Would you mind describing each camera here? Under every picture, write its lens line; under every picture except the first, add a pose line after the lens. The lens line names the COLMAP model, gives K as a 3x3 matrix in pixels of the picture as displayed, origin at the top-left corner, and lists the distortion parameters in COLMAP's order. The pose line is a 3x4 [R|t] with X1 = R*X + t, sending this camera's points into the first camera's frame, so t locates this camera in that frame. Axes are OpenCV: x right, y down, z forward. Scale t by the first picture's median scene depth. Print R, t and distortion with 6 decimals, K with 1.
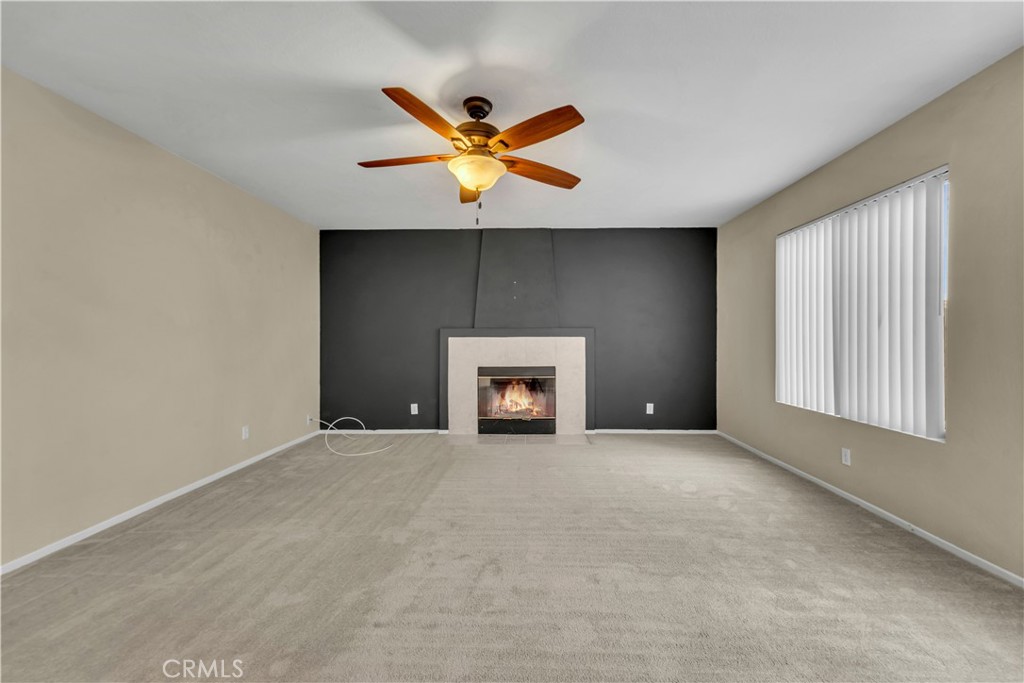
lens RADIAL K [[413.7, 0, 515.3], [0, 413.7, 346.4], [0, 0, 1]] dist [0.013150, -0.000204]
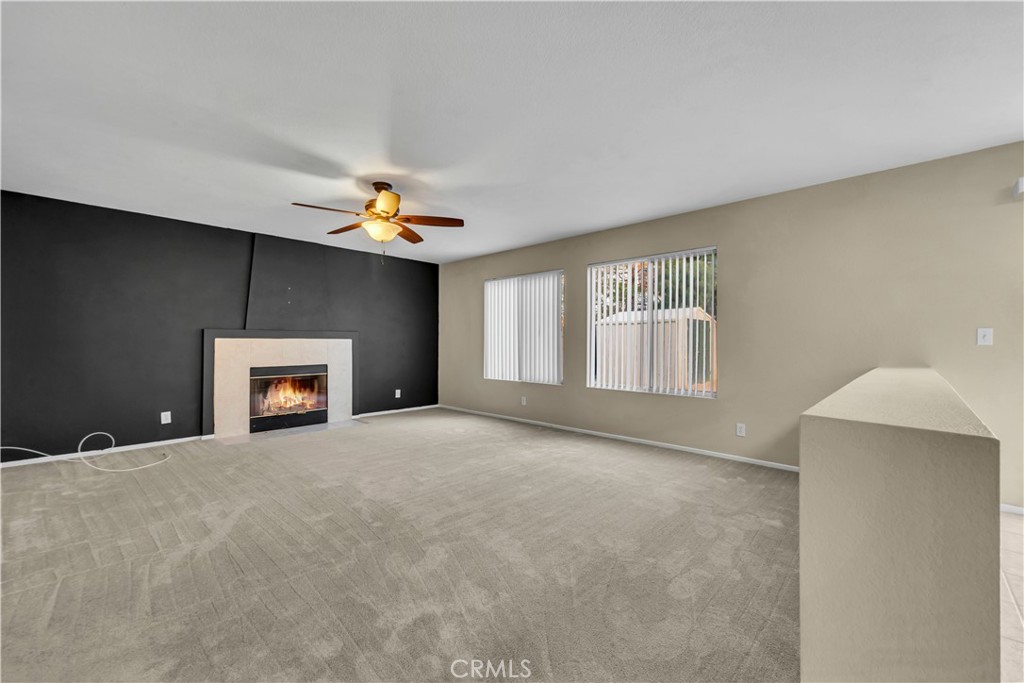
lens RADIAL K [[413.7, 0, 515.3], [0, 413.7, 346.4], [0, 0, 1]] dist [0.013150, -0.000204]
pose [[0.676125, -0.005264, 0.736768, -0.402624], [0.009697, 0.999951, -0.001754, 0.005913], [-0.736723, 0.008331, 0.676144, -0.173666]]
